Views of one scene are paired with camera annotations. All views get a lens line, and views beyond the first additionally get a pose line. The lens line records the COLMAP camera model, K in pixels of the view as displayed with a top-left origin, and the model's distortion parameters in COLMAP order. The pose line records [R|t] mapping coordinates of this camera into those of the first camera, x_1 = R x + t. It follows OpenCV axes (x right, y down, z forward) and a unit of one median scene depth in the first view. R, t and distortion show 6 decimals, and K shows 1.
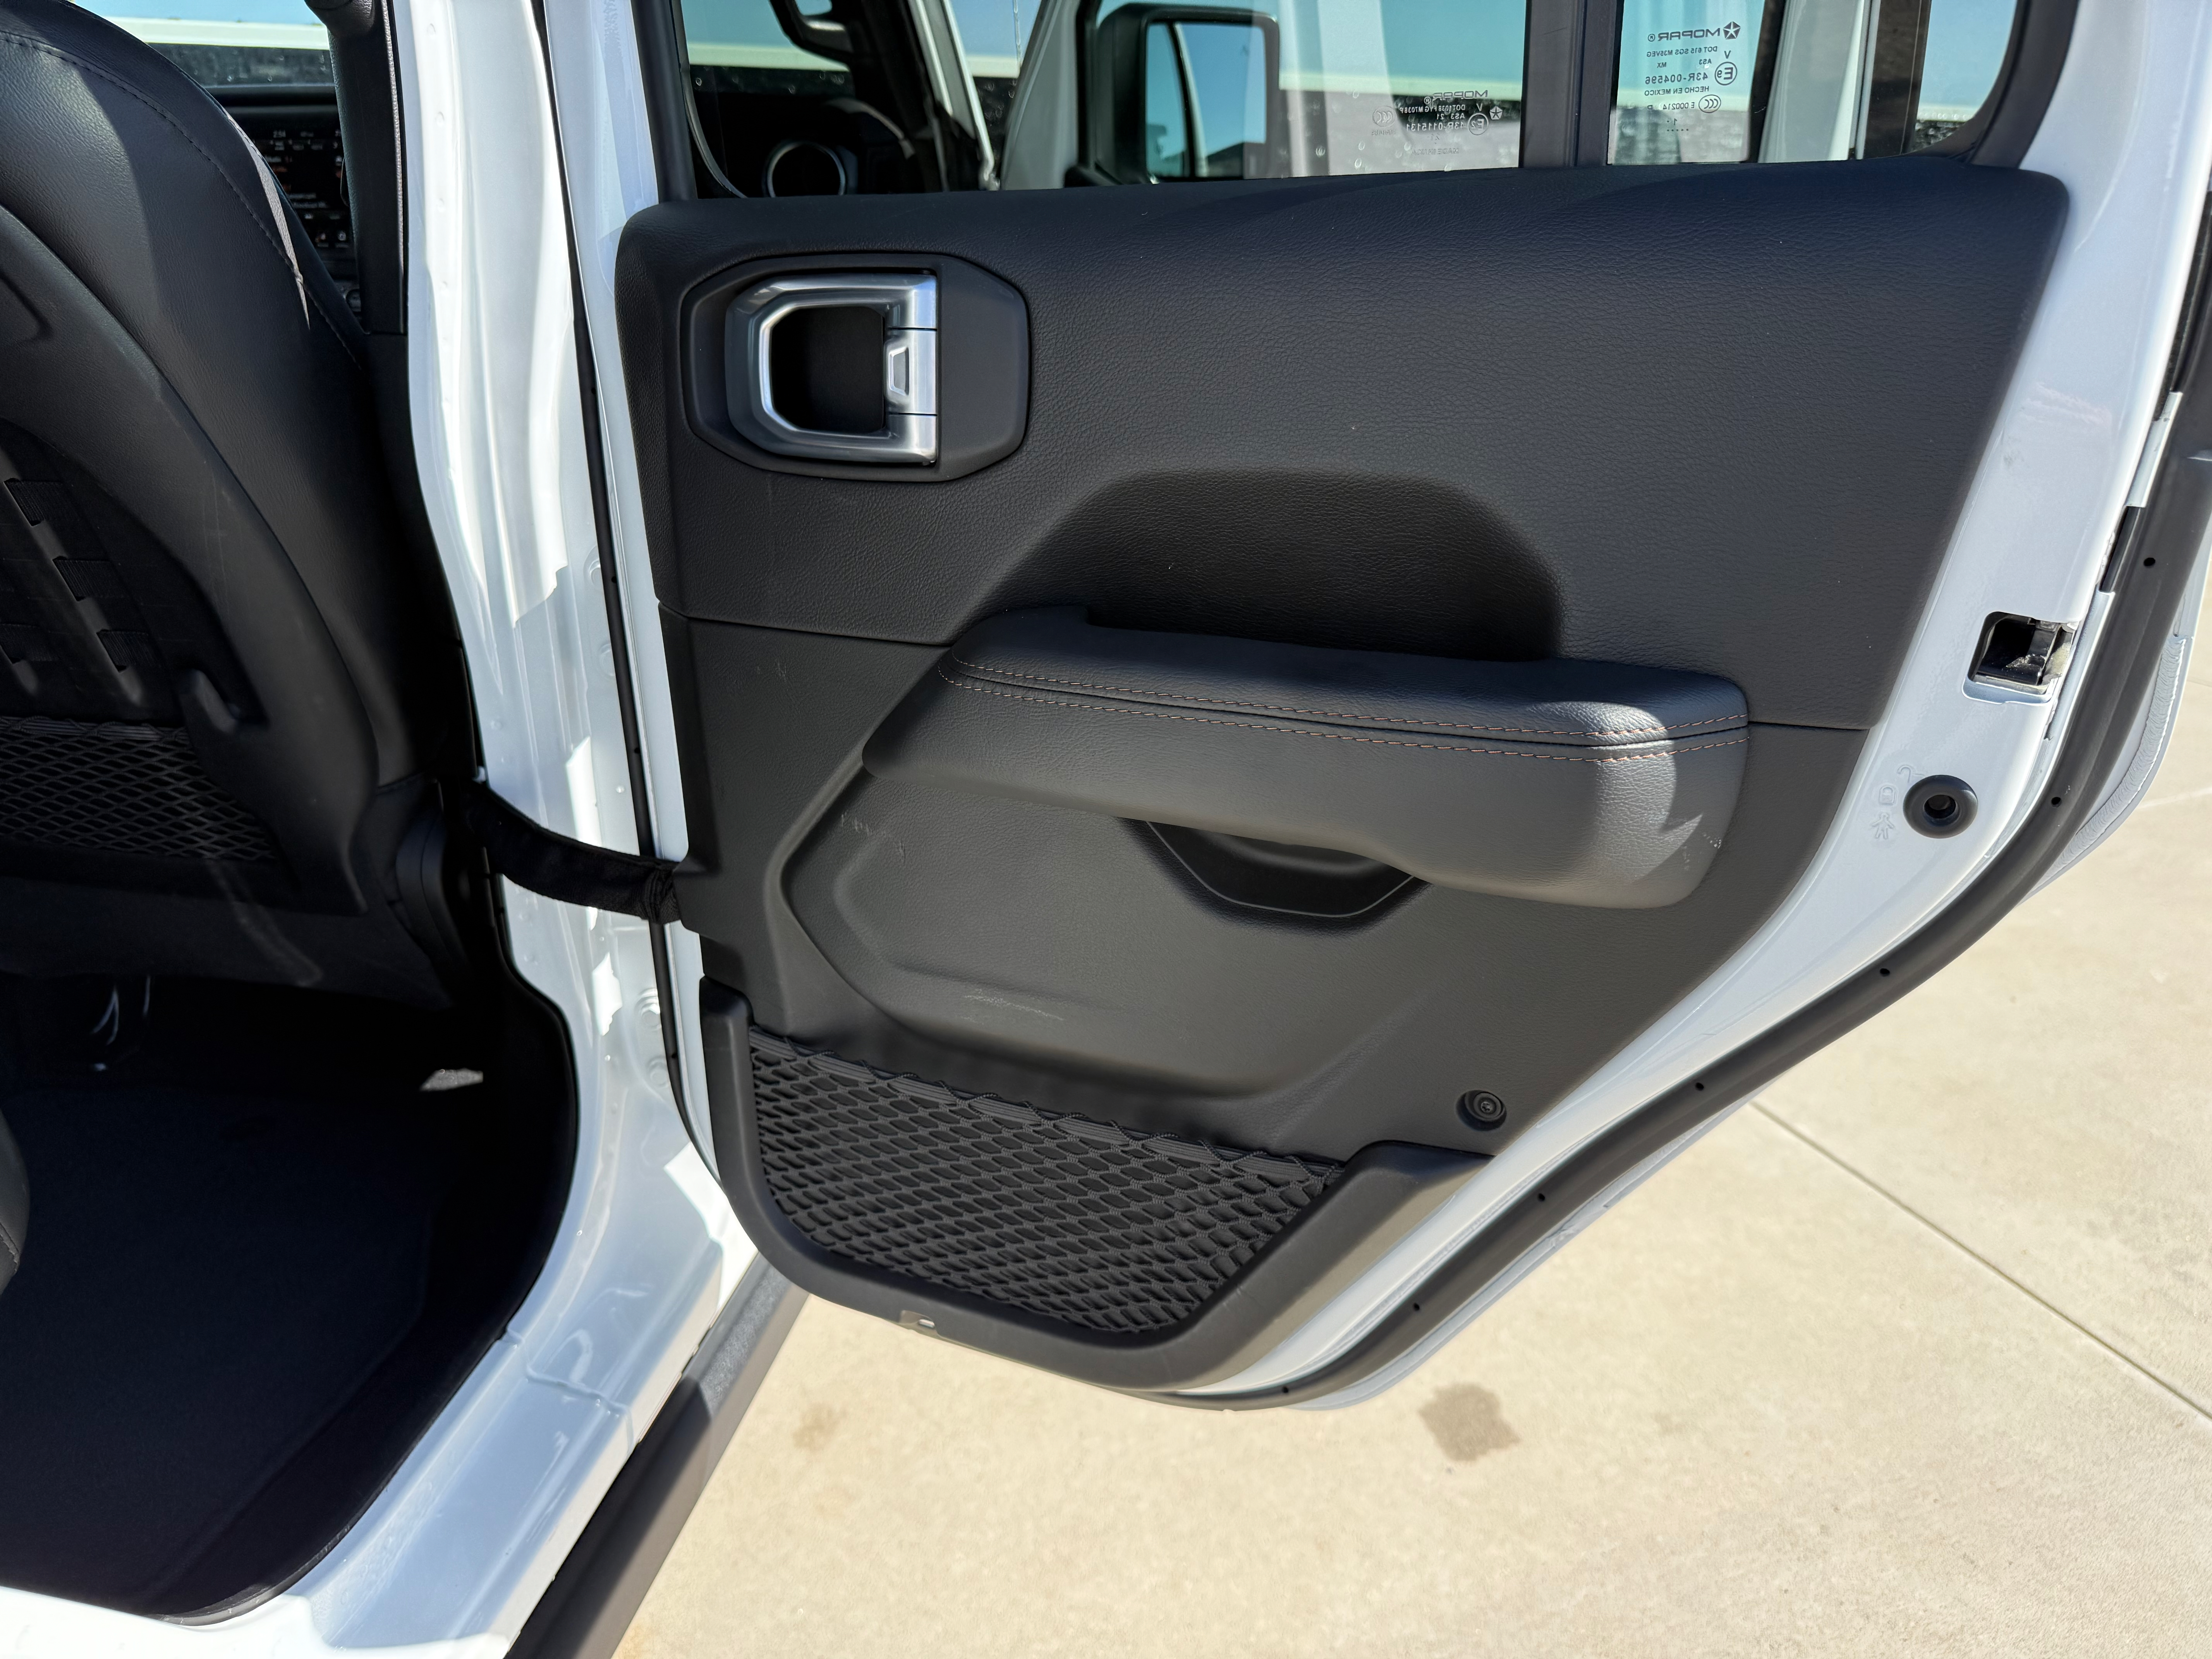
lens RADIAL K [[1577.1, 0, 1105.4], [0, 1577.1, 840.0], [0, 0, 1]] dist [0.007784, -0.009438]
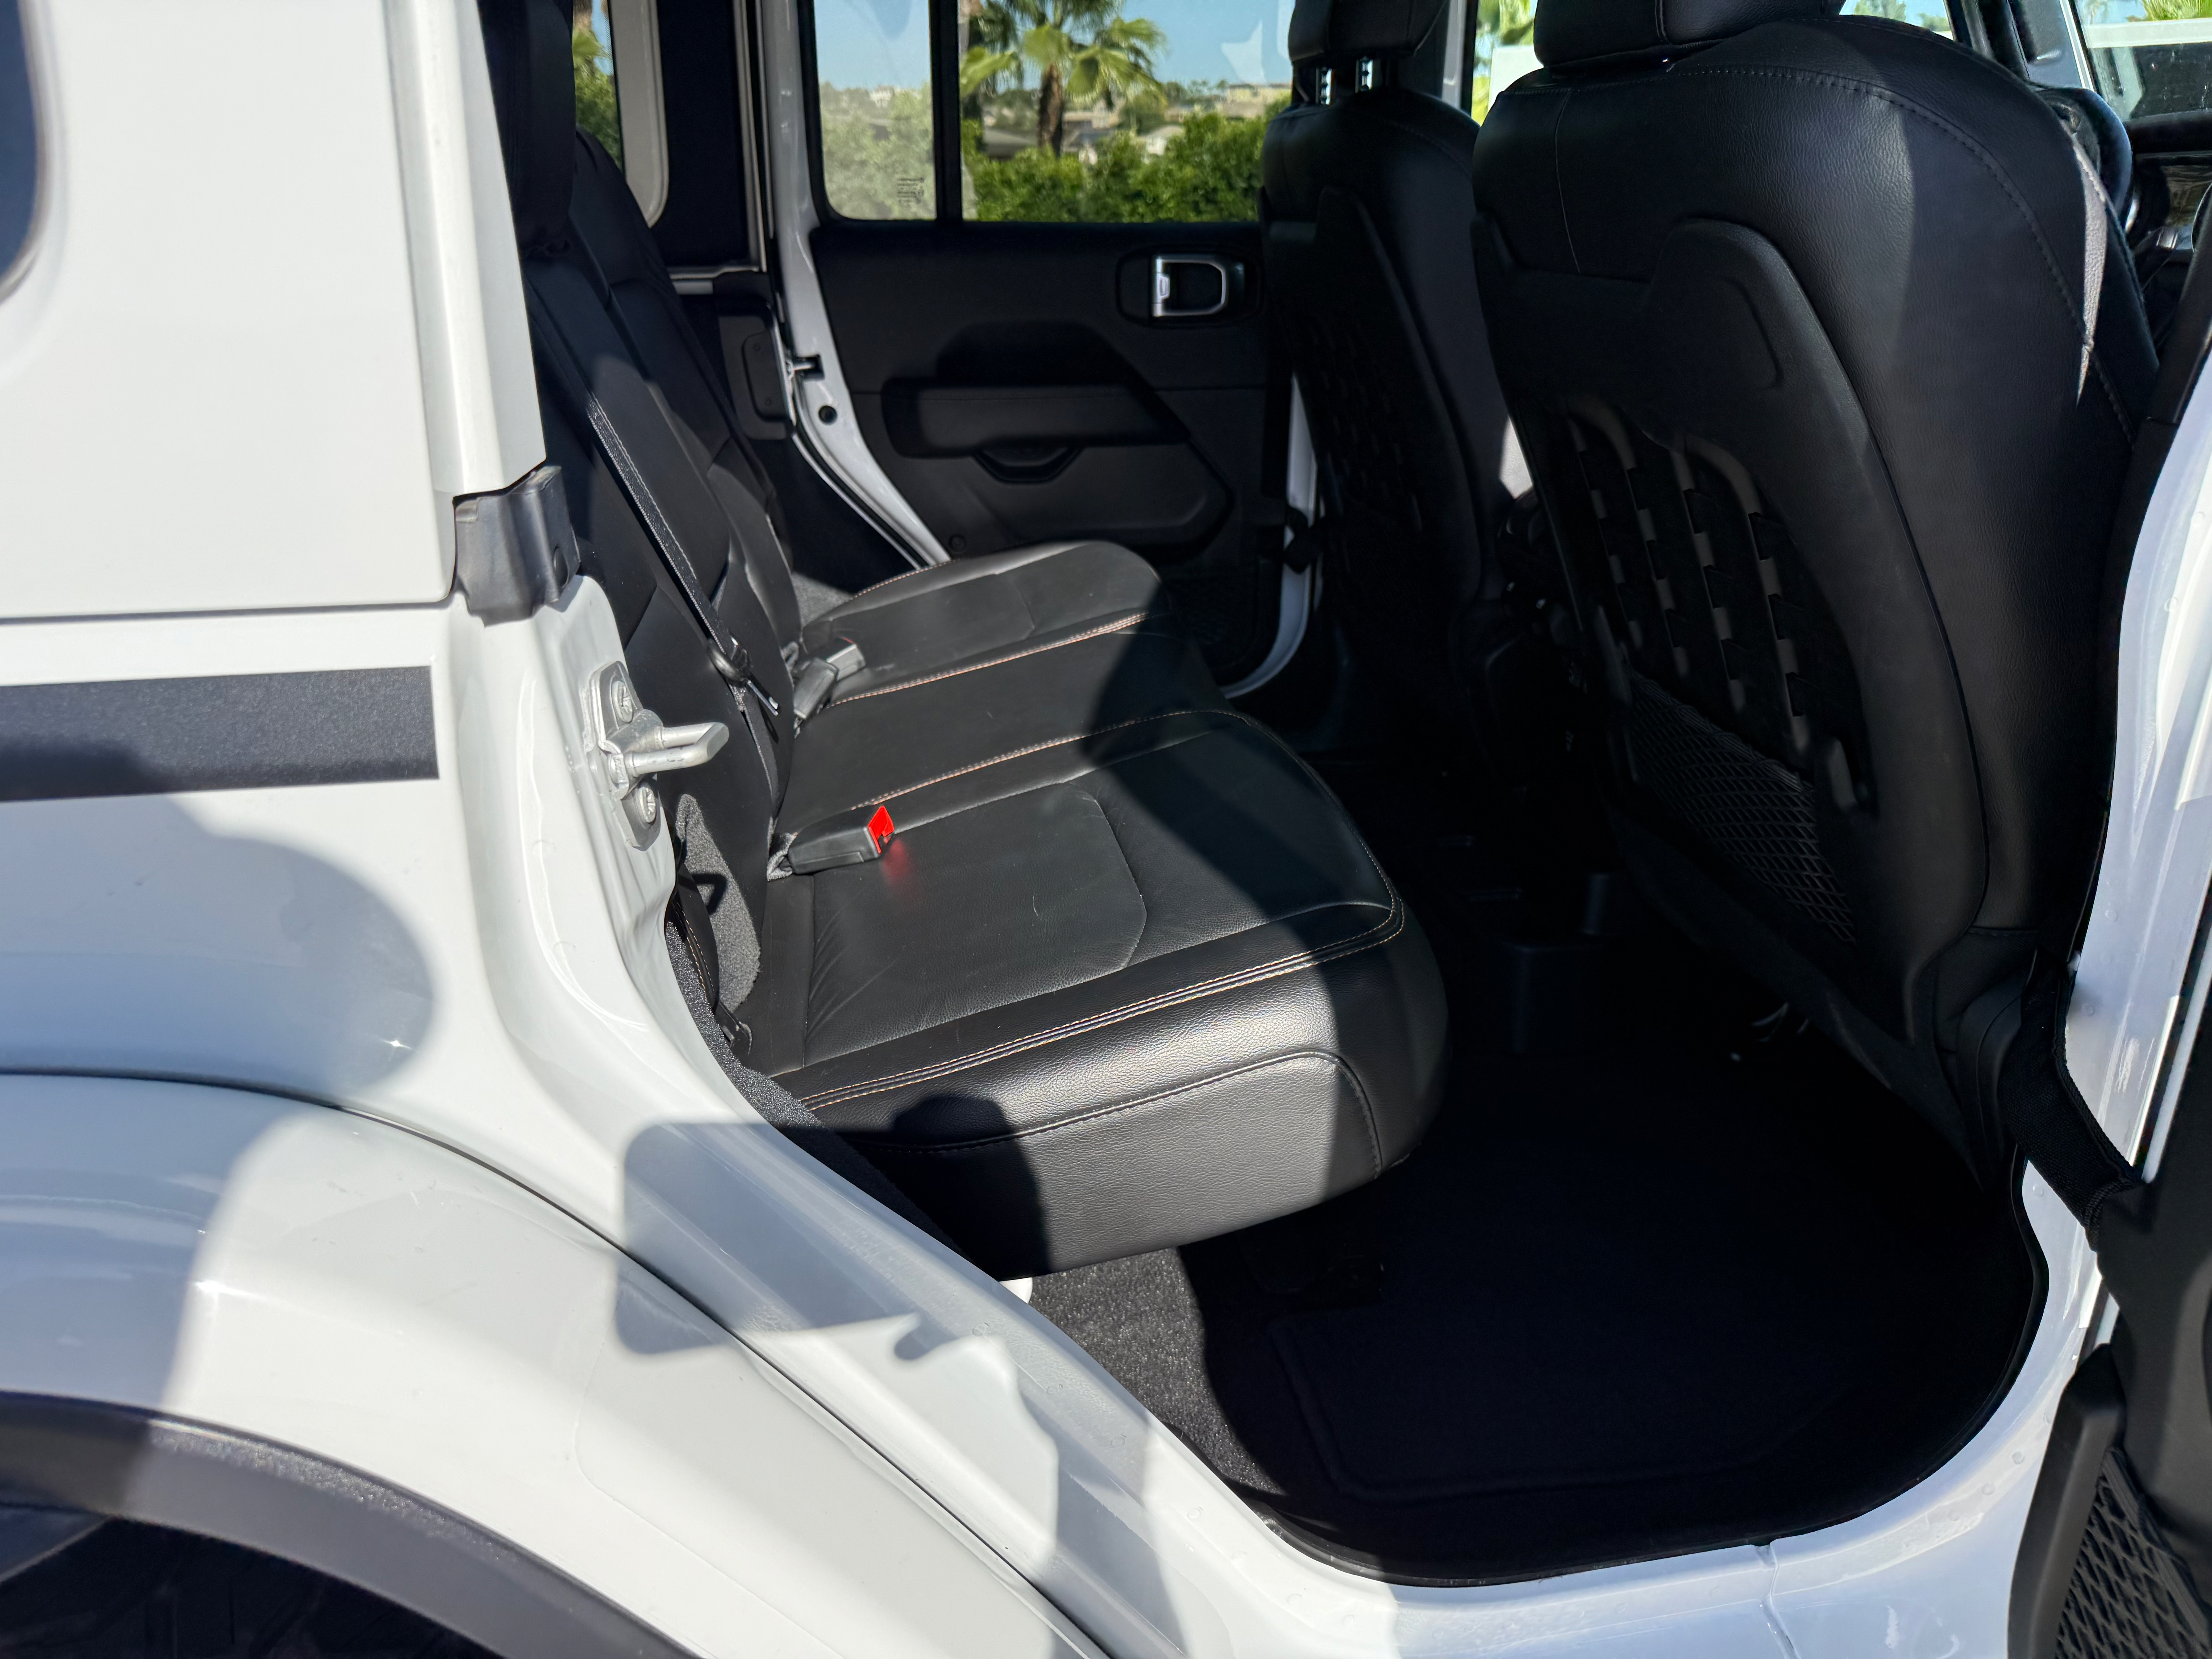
lens RADIAL K [[1577.1, 0, 1105.4], [0, 1577.1, 840.0], [0, 0, 1]] dist [0.007784, -0.009438]
pose [[0.345671, 0.352784, -0.869514, 0.113703], [-0.359396, 0.905751, 0.224610, -0.103773], [0.866803, 0.234859, 0.439880, 0.210157]]
